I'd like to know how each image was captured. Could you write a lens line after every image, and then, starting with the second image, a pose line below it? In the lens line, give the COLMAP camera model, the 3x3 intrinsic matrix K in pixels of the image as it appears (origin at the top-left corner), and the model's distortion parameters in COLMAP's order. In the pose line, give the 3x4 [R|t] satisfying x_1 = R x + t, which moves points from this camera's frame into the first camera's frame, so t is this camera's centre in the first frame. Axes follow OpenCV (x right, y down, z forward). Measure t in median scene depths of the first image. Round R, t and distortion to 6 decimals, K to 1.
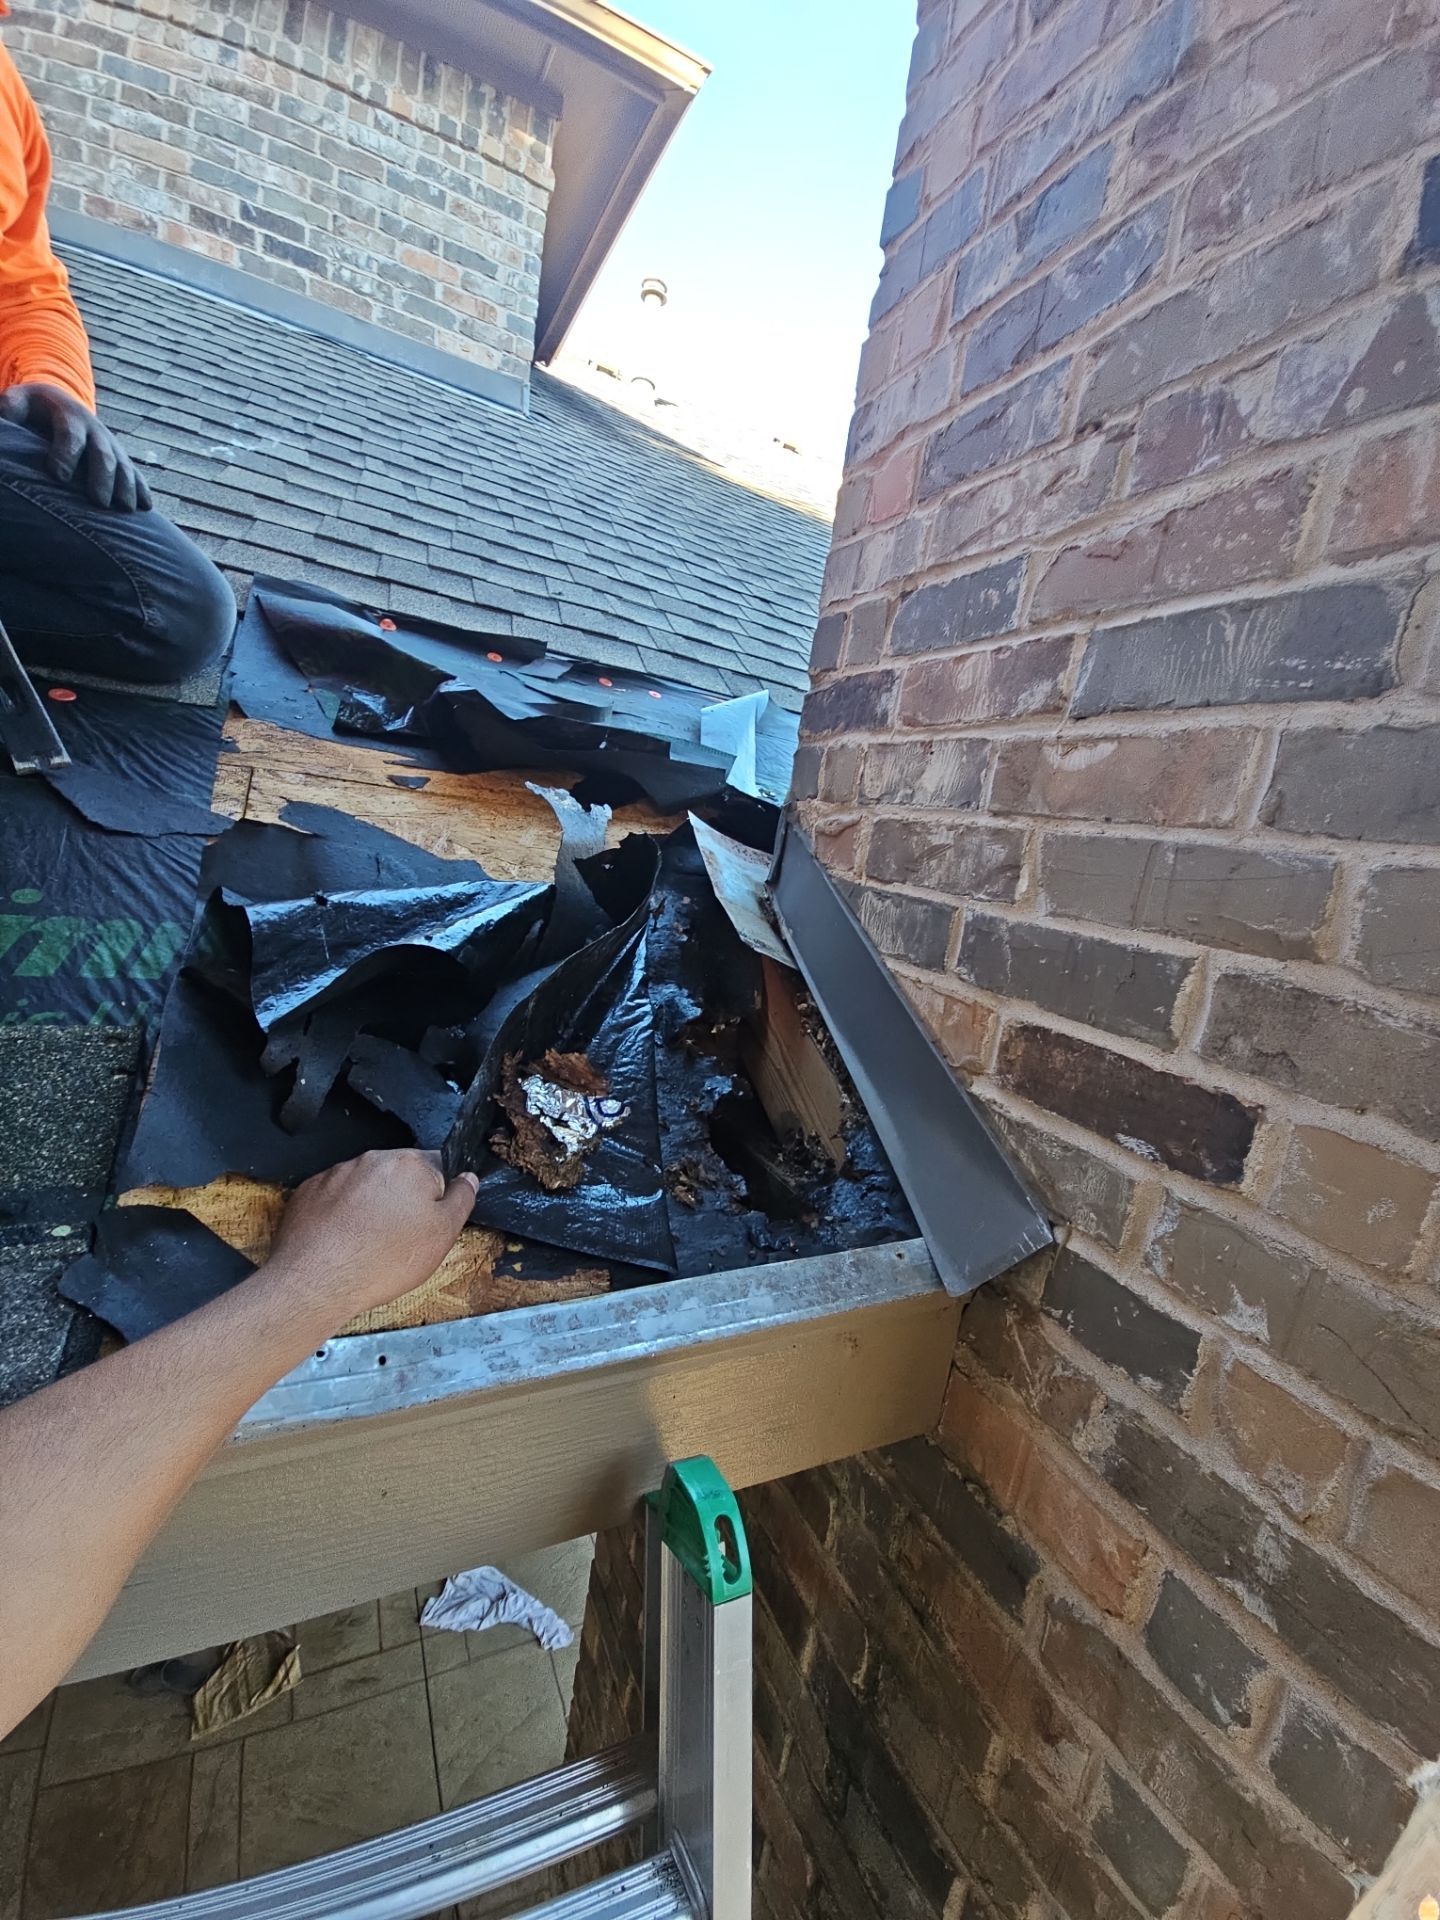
lens RADIAL K [[776.8, 0, 715.4], [0, 776.8, 962.2], [0, 0, 1]] dist [0.003026, -0.002708]
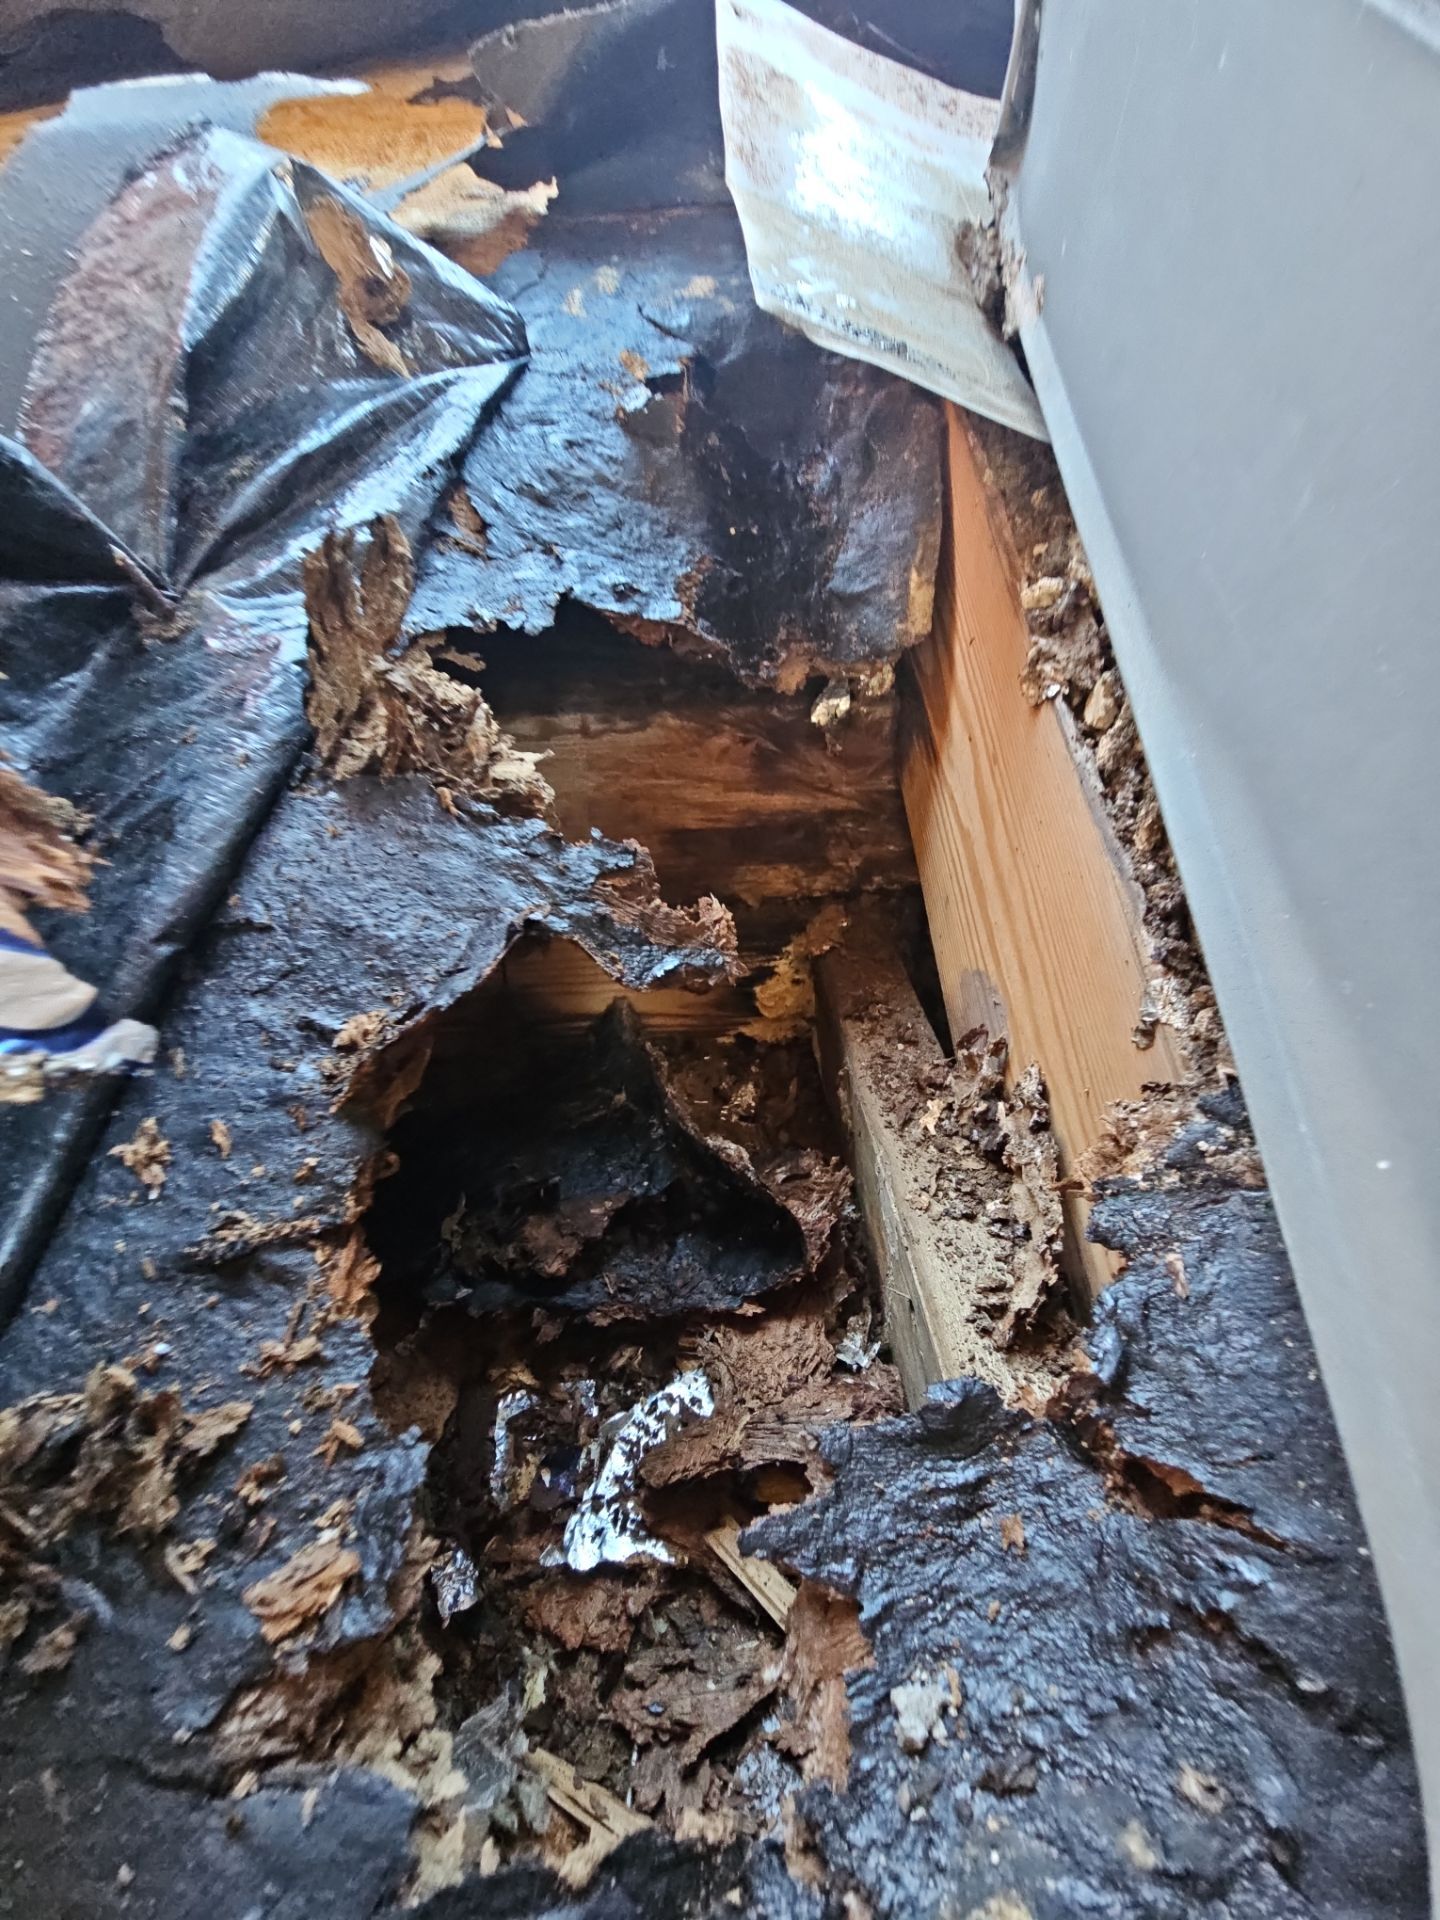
lens RADIAL K [[776.8, 0, 718.9], [0, 776.8, 954.5], [0, 0, 1]] dist [0.003026, -0.002708]
pose [[0.891443, 0.076989, -0.446545, 0.137068], [0.082485, 0.941425, 0.326978, 0.074963], [0.445562, -0.328315, 0.832877, 0.689744]]
